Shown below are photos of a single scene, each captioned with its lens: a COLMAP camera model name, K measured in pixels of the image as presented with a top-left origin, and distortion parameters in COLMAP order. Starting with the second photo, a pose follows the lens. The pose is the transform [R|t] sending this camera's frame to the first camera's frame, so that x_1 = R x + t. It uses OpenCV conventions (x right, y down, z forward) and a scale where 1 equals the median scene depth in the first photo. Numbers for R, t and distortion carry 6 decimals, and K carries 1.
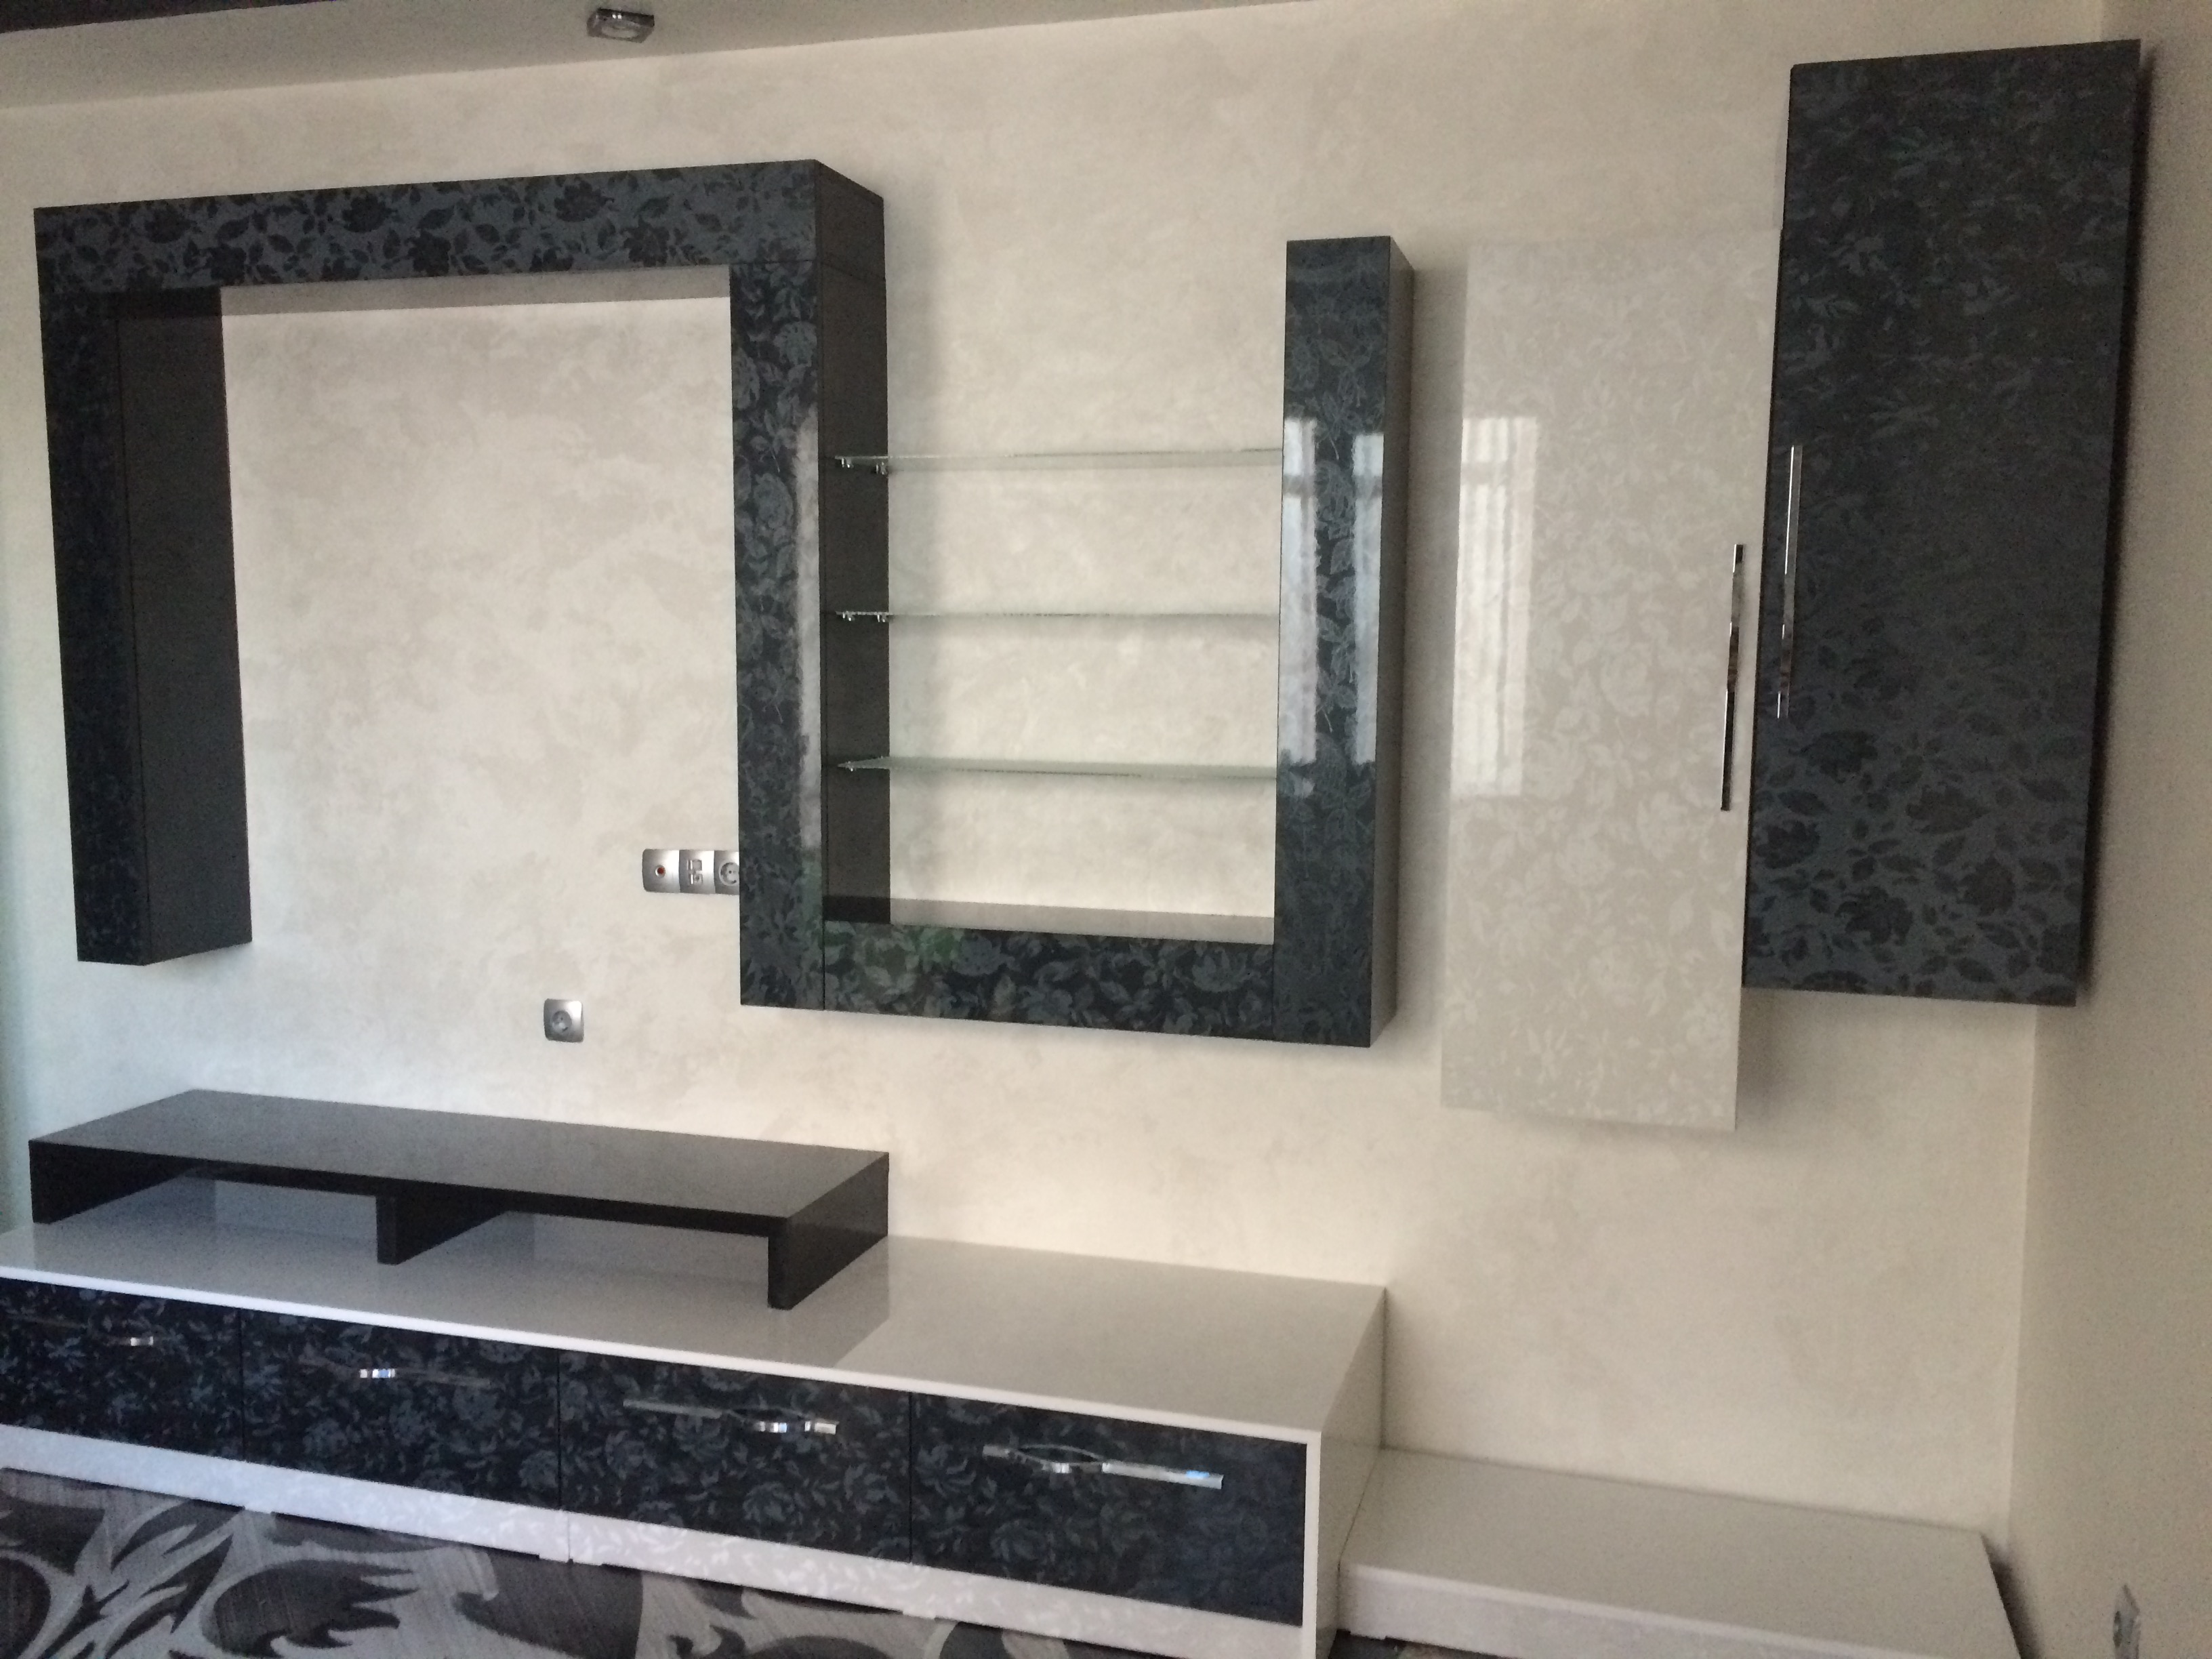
lens RADIAL K [[1905.9, 0, 1111.0], [0, 1905.9, 852.4], [0, 0, 1]] dist [0.070711, -0.090606]
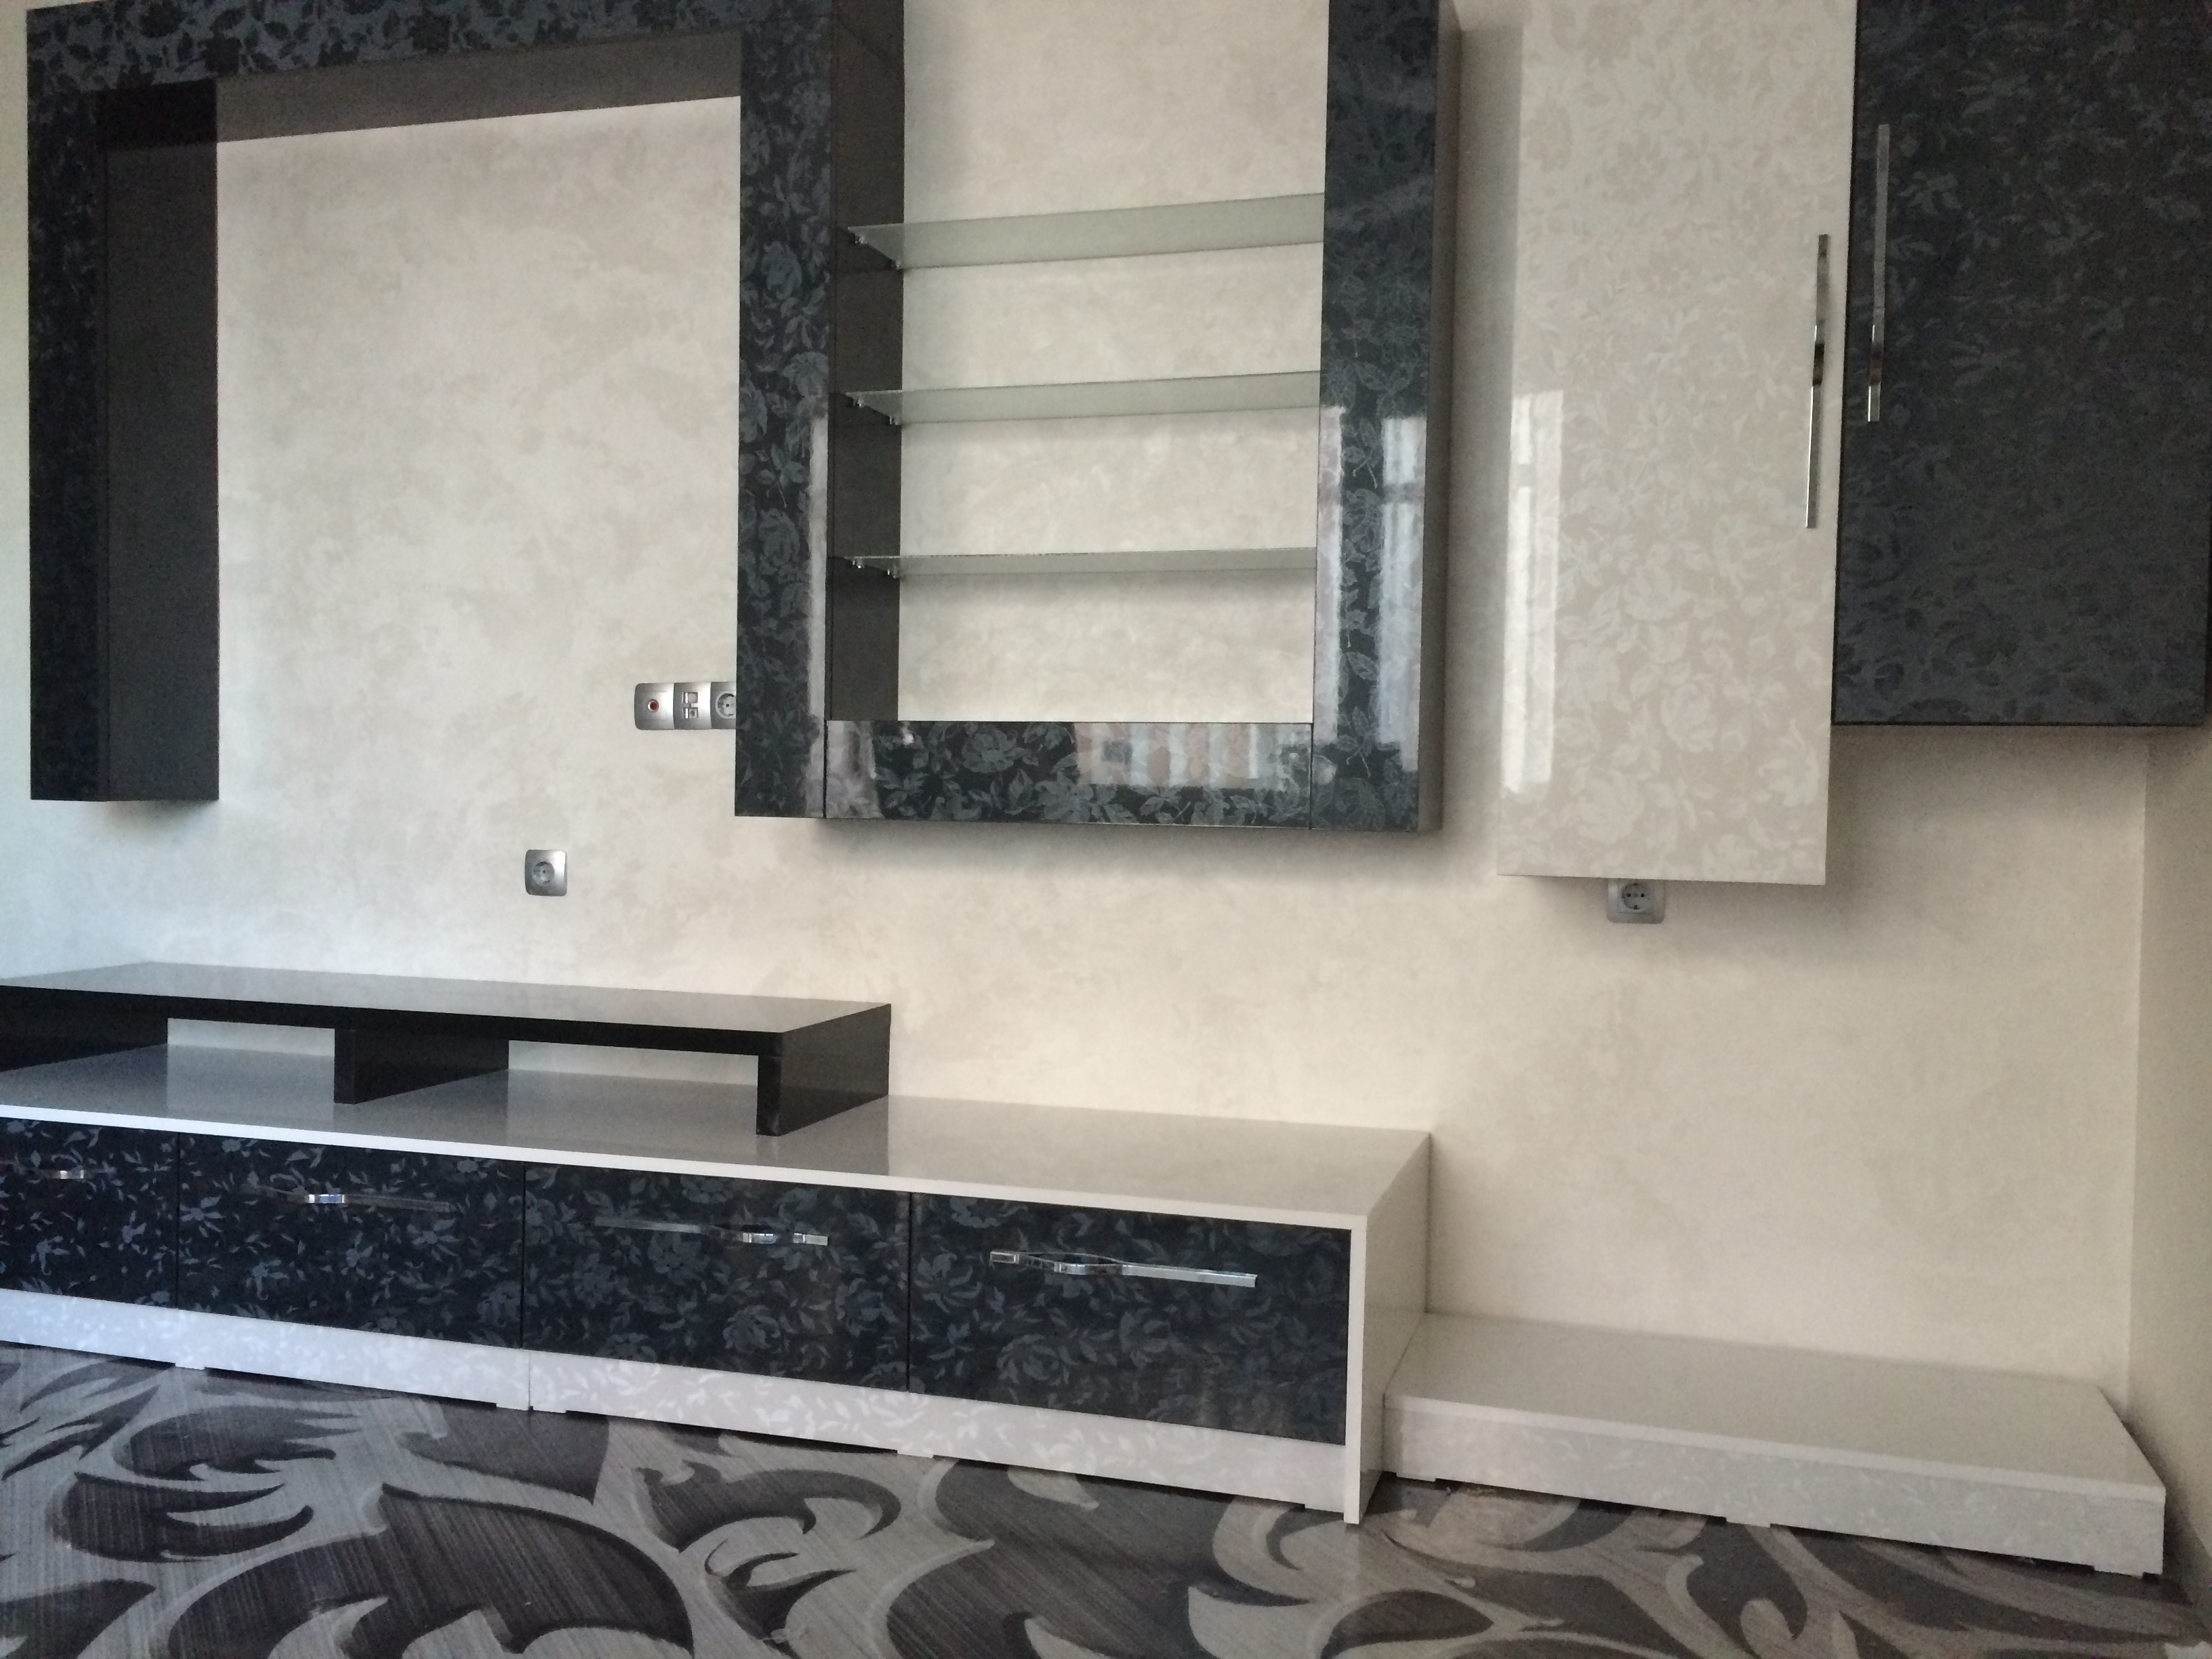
lens RADIAL K [[1905.9, 0, 1114.1], [0, 1905.9, 850.5], [0, 0, 1]] dist [0.070711, -0.090606]
pose [[0.999944, 0.010241, -0.002823, -0.006987], [-0.010436, 0.996640, -0.081238, 0.173454], [0.001981, 0.081263, 0.996691, 0.078832]]
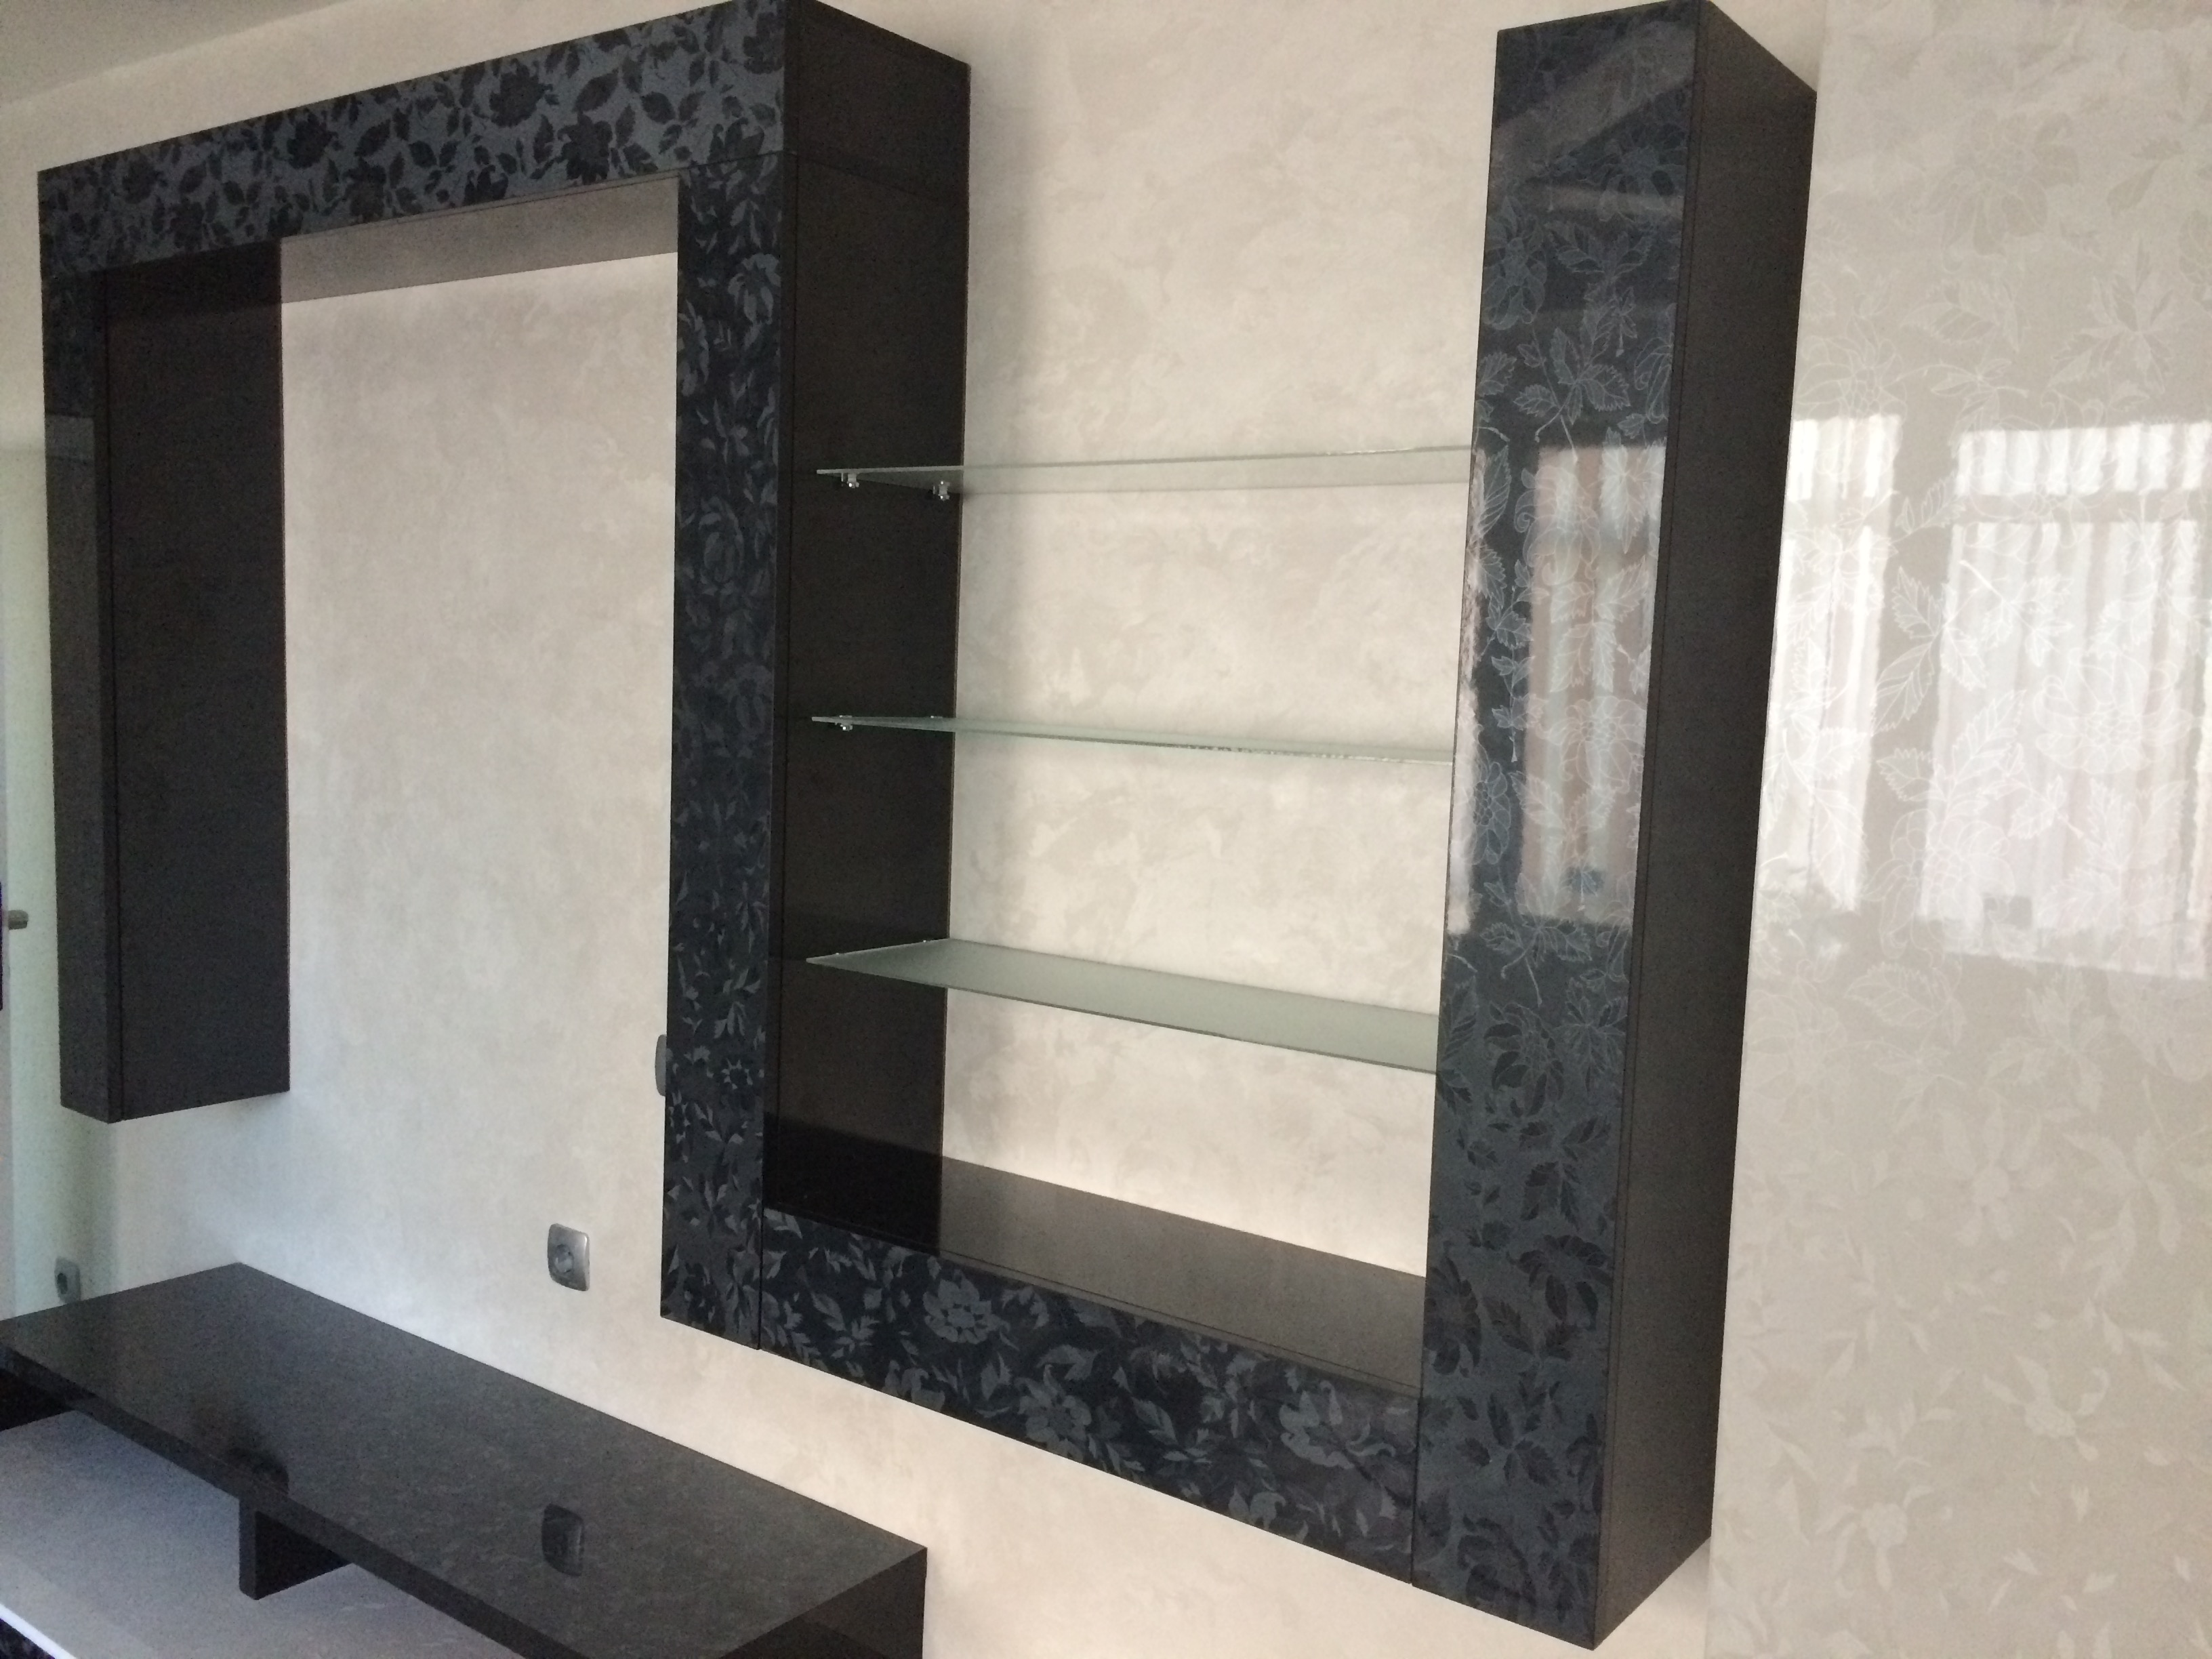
lens RADIAL K [[1905.9, 0, 1108.2], [0, 1905.9, 838.3], [0, 0, 1]] dist [0.070711, -0.090606]
pose [[0.937744, 0.060517, -0.342015, 0.162514], [-0.069965, 0.997431, -0.015343, -0.083027], [0.340208, 0.038317, 0.939569, 0.445052]]
